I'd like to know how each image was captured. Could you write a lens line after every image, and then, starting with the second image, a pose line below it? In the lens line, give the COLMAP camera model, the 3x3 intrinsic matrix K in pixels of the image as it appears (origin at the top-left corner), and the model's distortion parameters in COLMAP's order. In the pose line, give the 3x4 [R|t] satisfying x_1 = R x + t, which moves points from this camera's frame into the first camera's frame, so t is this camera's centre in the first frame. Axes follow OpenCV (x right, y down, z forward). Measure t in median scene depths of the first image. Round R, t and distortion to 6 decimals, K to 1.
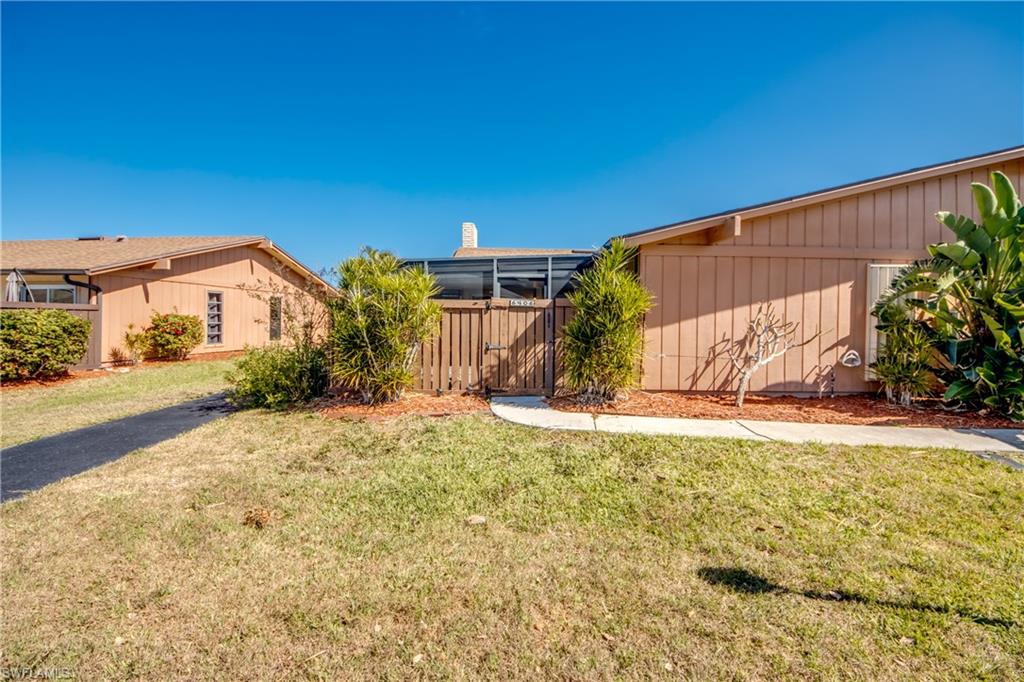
lens RADIAL K [[412.0, 0, 512.0], [0, 412.0, 327.2], [0, 0, 1]] dist [0.001094, -0.006563]
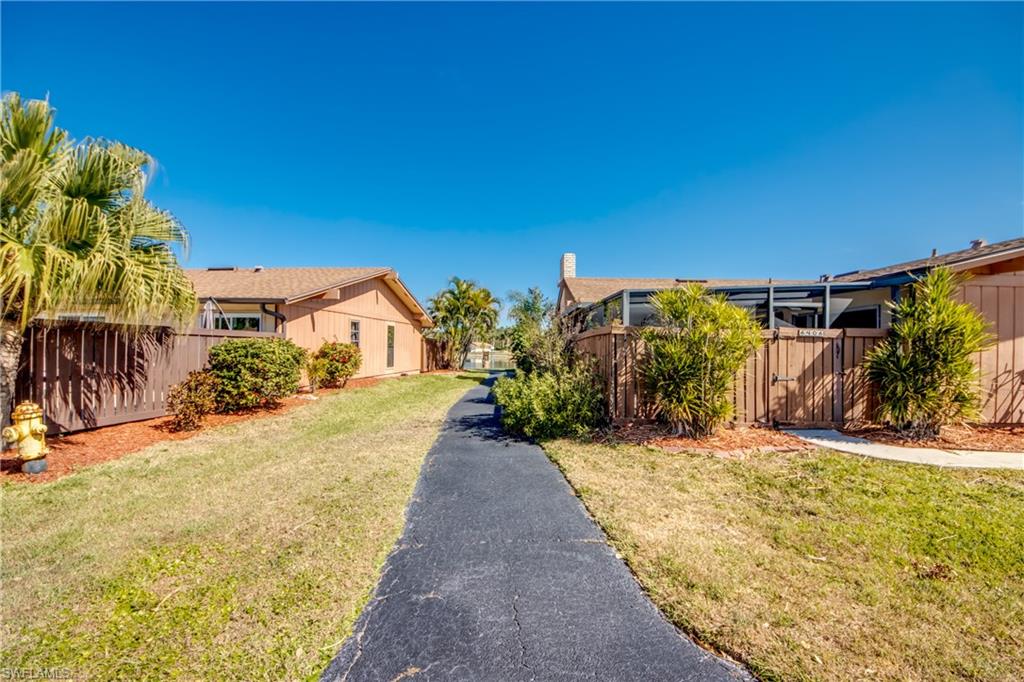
lens RADIAL K [[390.8, 0, 513.5], [0, 390.8, 344.0], [0, 0, 1]] dist [0.028076, -0.022608]
pose [[0.999747, 0.002614, -0.022359, -0.650589], [-0.003219, 0.999628, -0.027085, -0.005048], [0.022280, 0.027150, 0.999383, 0.056134]]
